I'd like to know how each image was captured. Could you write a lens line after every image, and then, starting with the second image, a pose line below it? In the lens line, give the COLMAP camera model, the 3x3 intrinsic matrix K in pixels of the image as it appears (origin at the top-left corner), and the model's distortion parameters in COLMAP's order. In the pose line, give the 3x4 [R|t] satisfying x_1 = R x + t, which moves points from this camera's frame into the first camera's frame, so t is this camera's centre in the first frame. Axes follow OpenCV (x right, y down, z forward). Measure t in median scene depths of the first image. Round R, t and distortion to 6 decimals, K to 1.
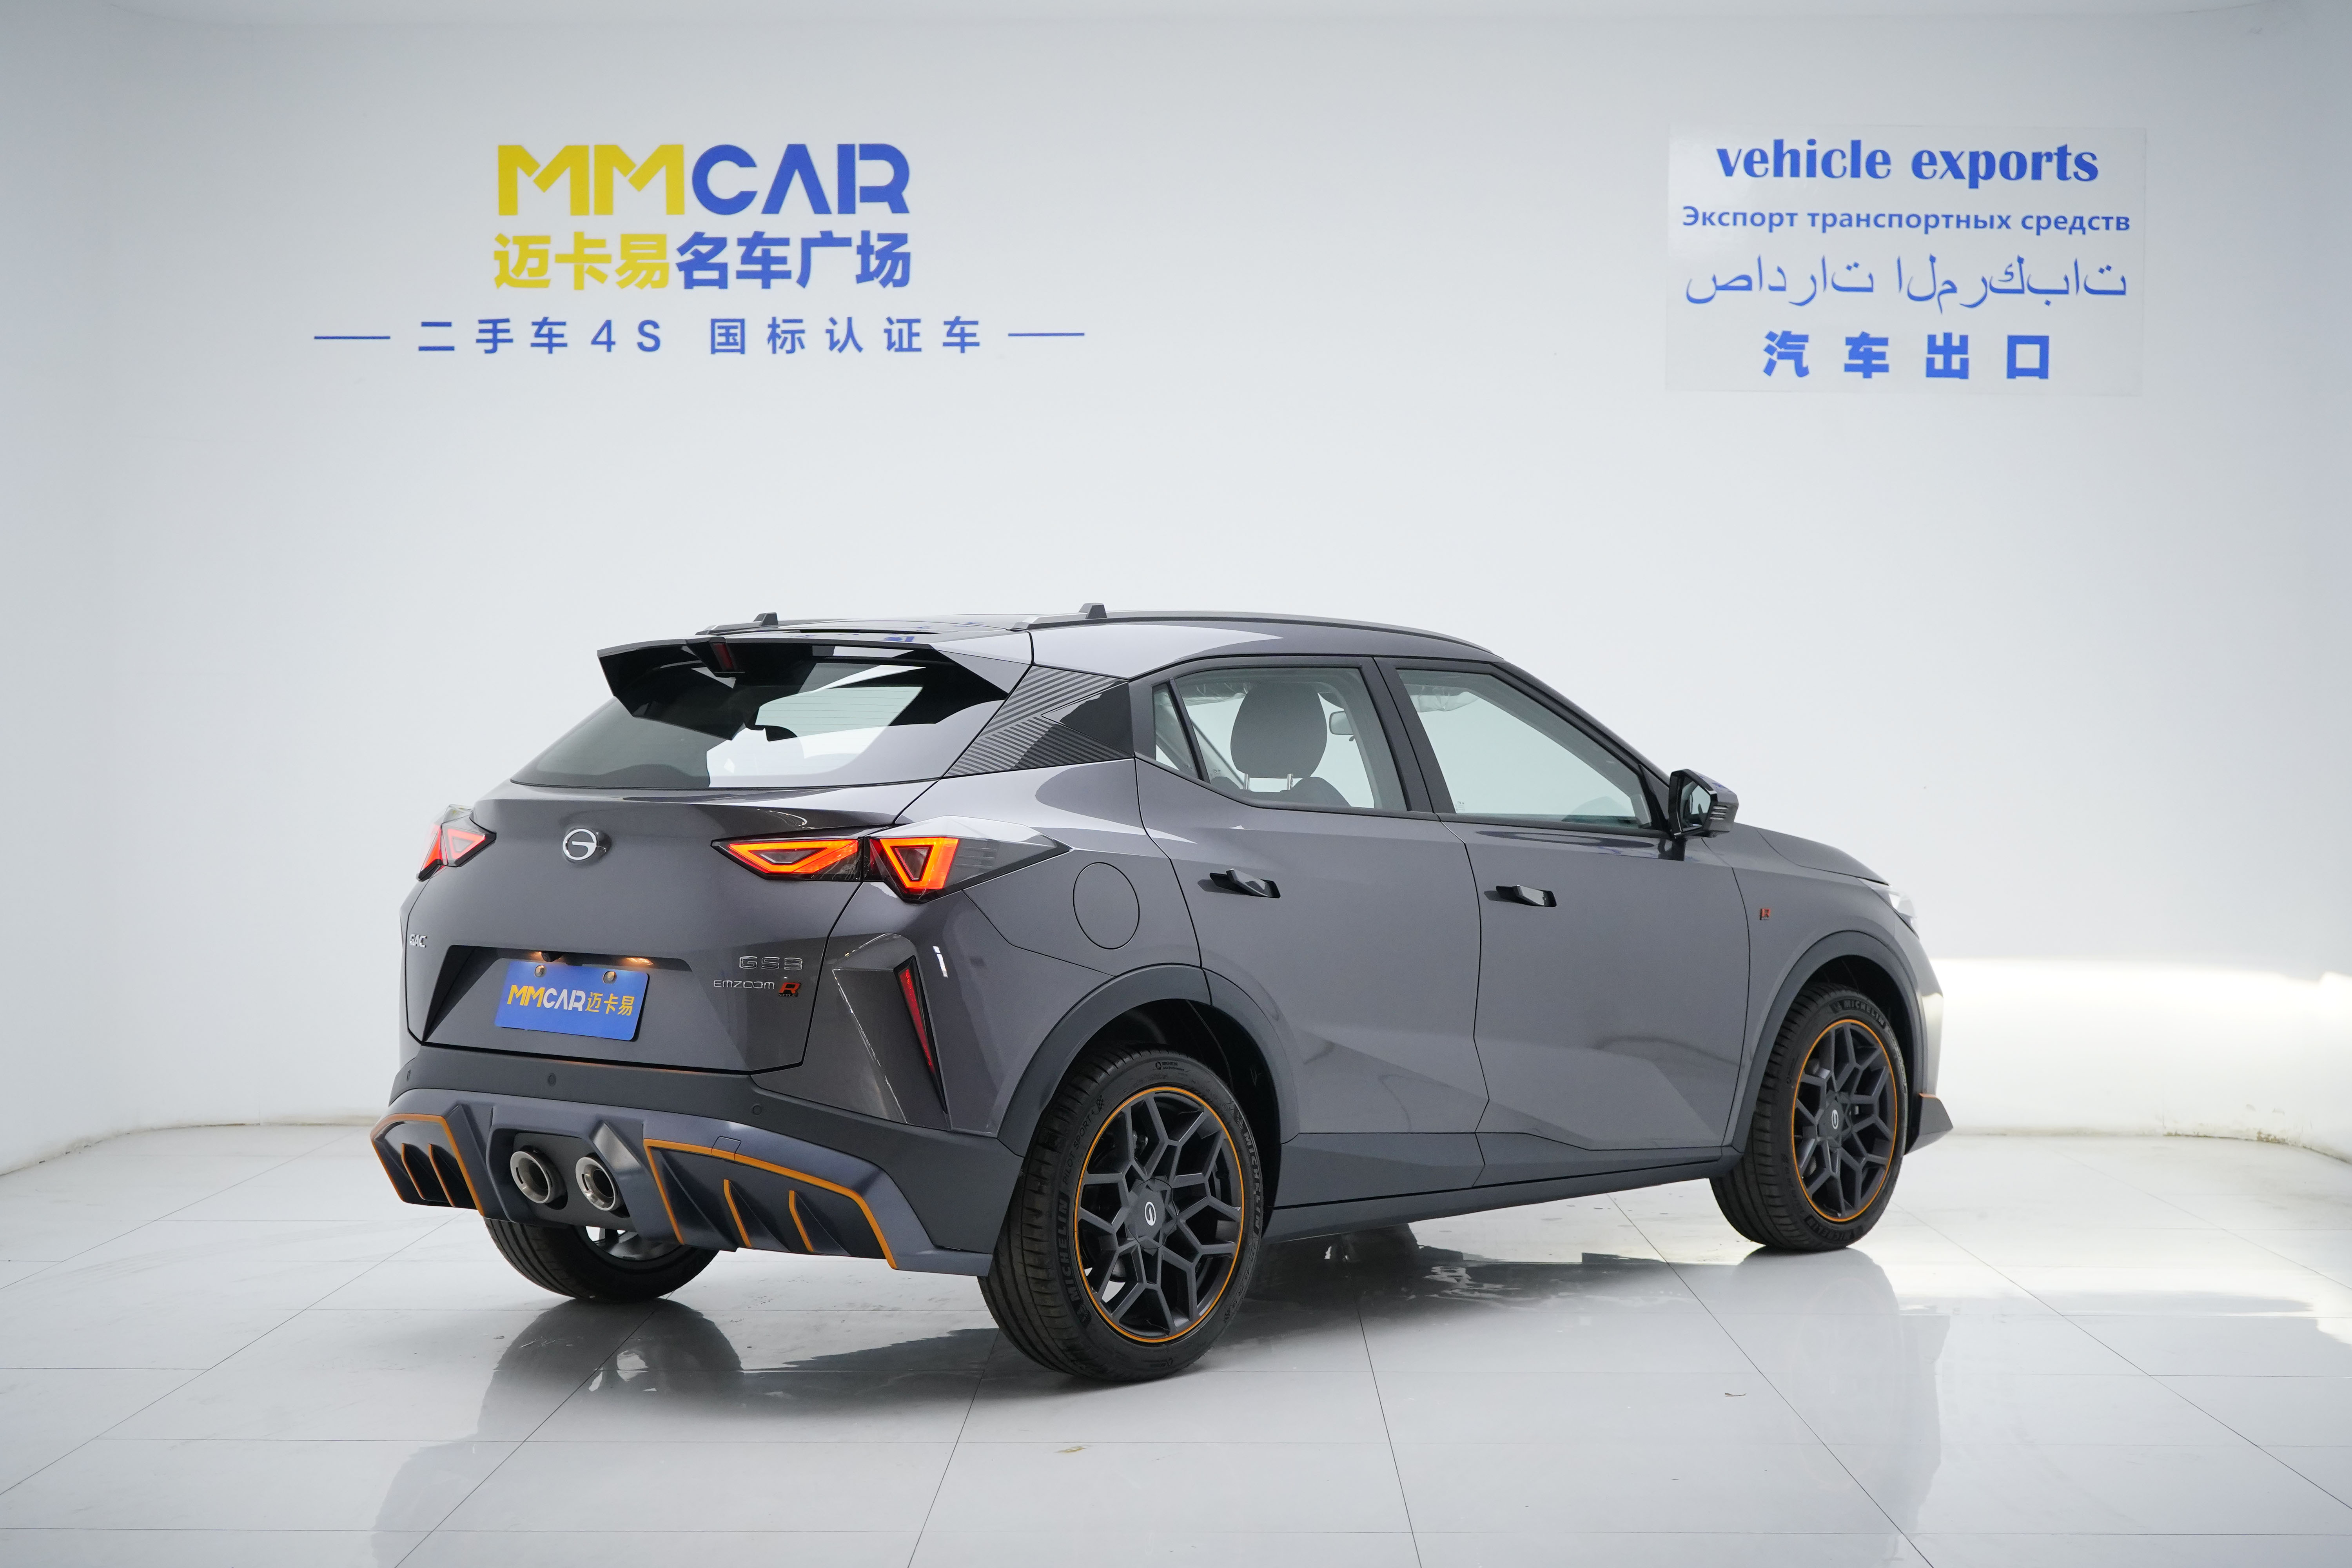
lens RADIAL K [[3641.4, 0, 1175.5], [0, 3641.4, 788.0], [0, 0, 1]] dist [0.050978, 0.000000]
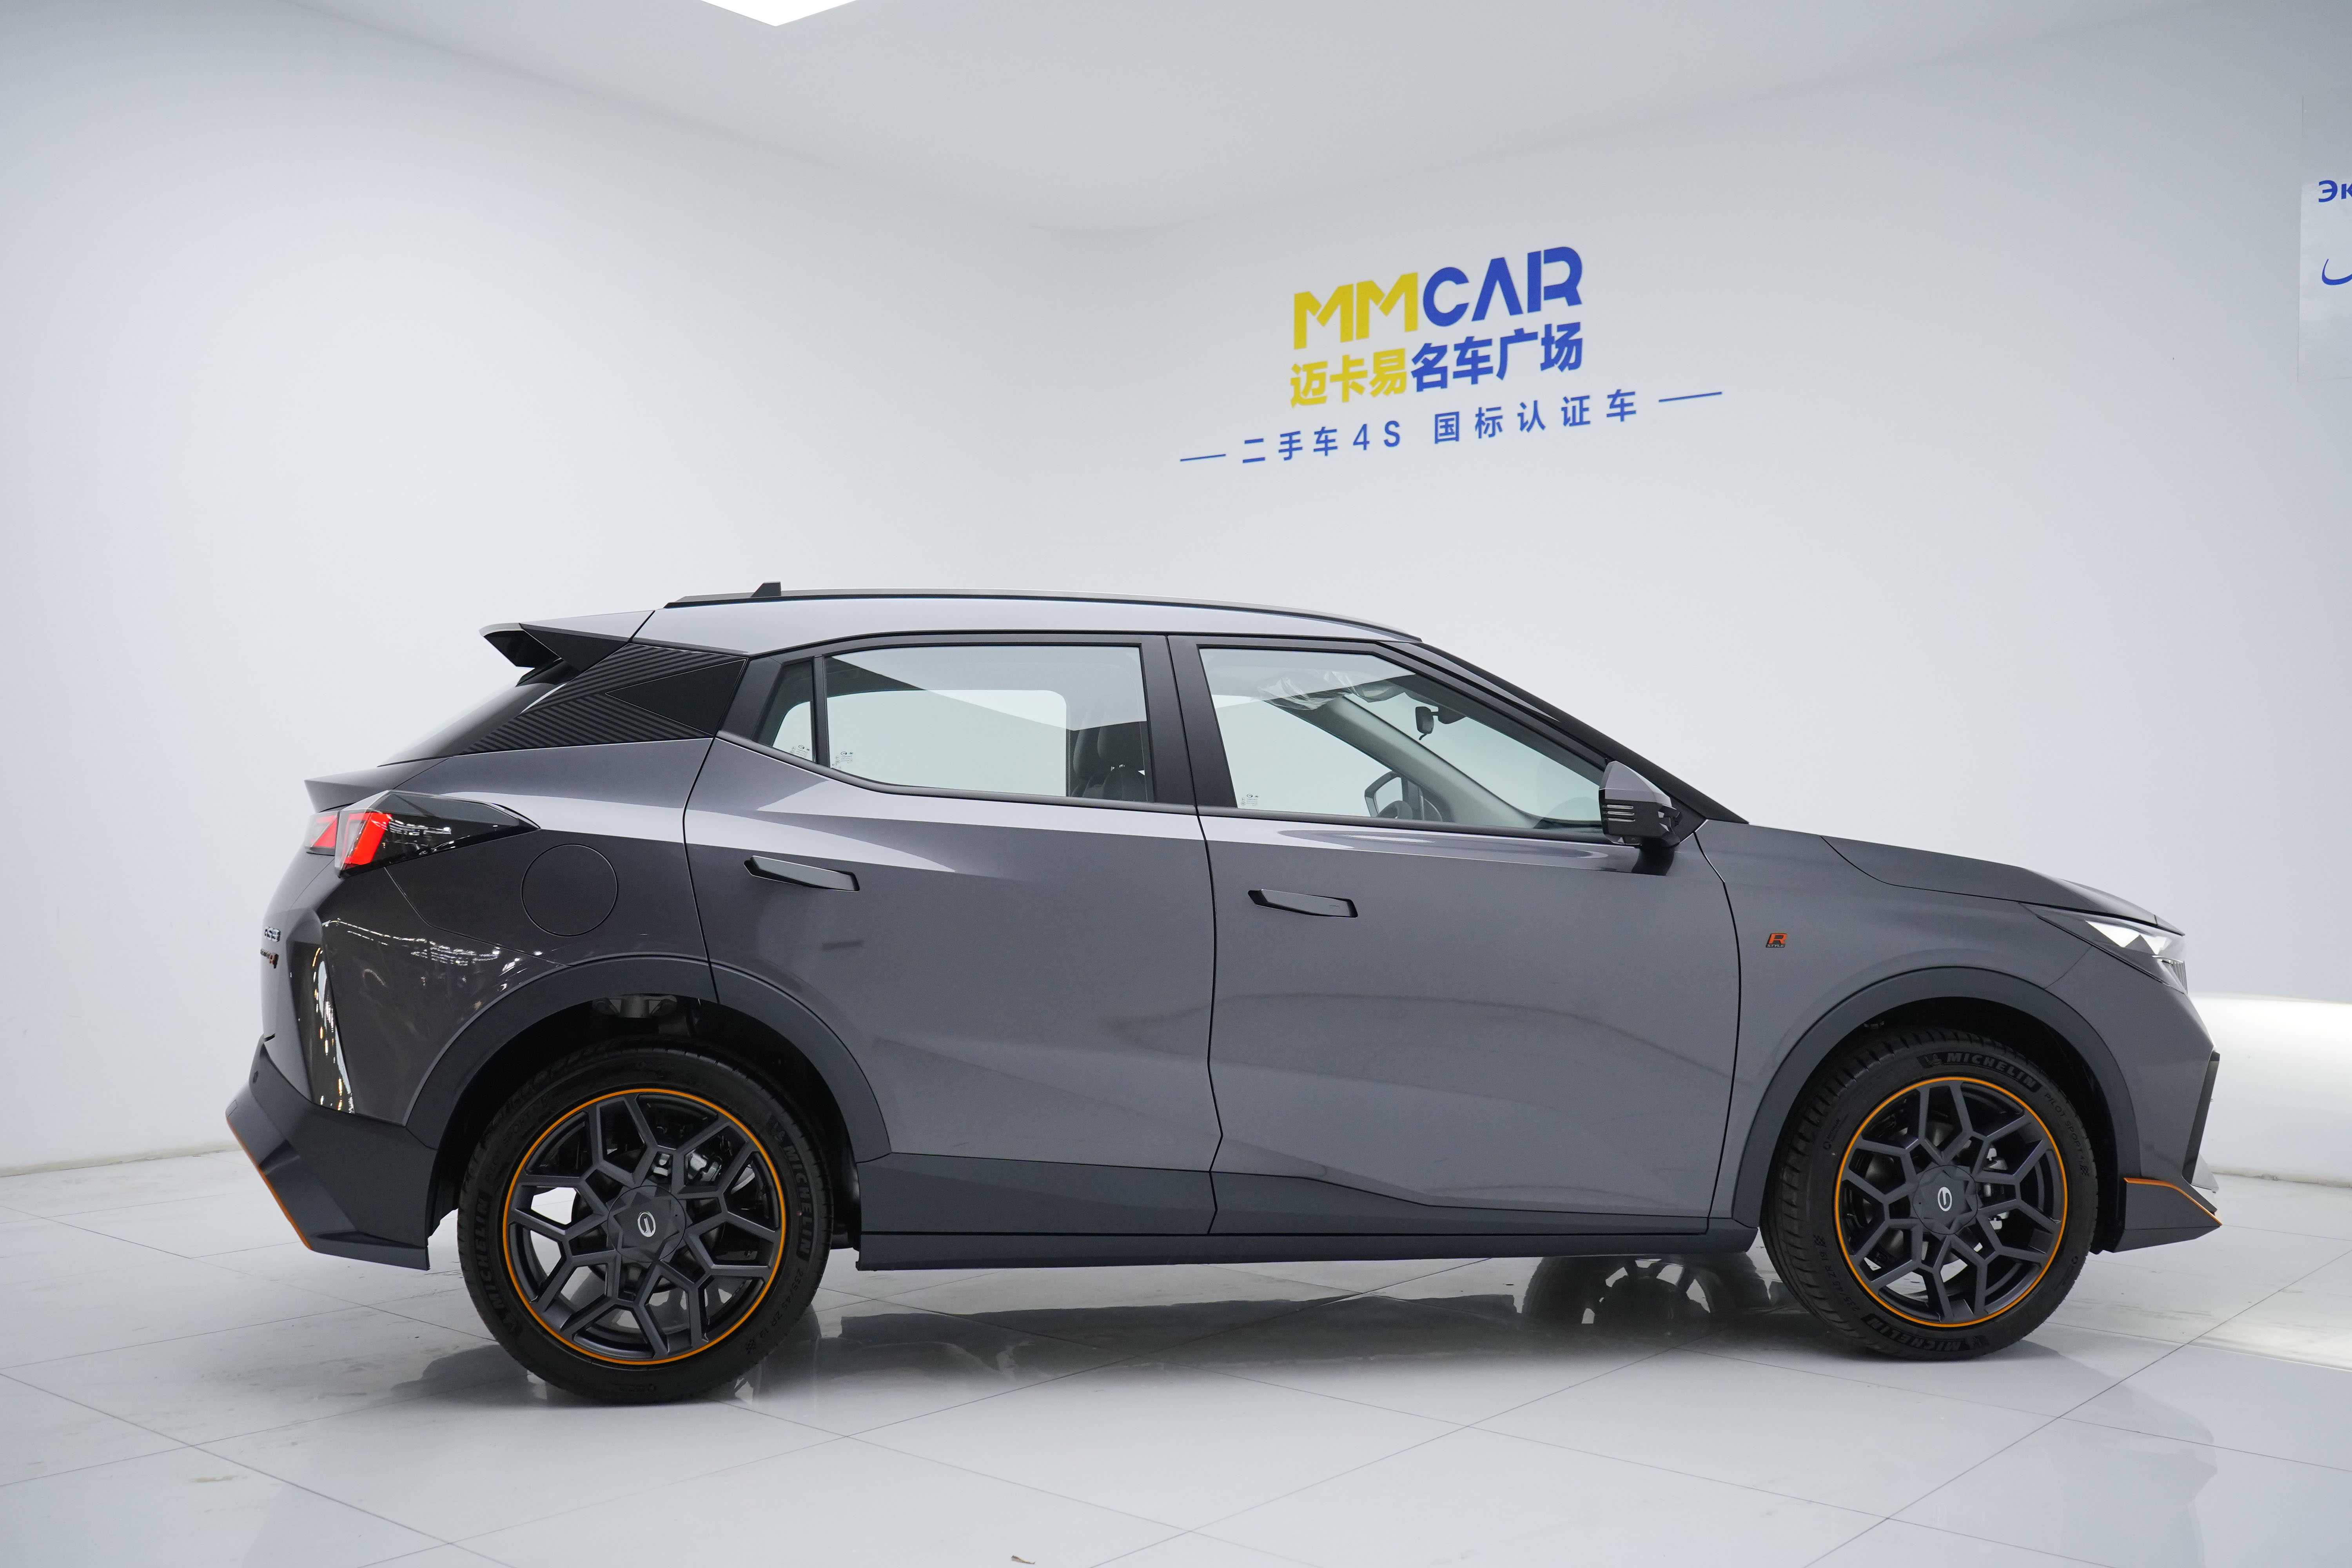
lens RADIAL K [[2246.7, 0, 1179.1], [0, 2246.7, 793.9], [0, 0, 1]] dist [0.032271, 0.000000]
pose [[0.782973, 0.004491, -0.622040, 0.267962], [-0.016023, 0.999788, -0.012950, 0.007186], [0.621850, 0.020106, 0.782878, 0.370960]]
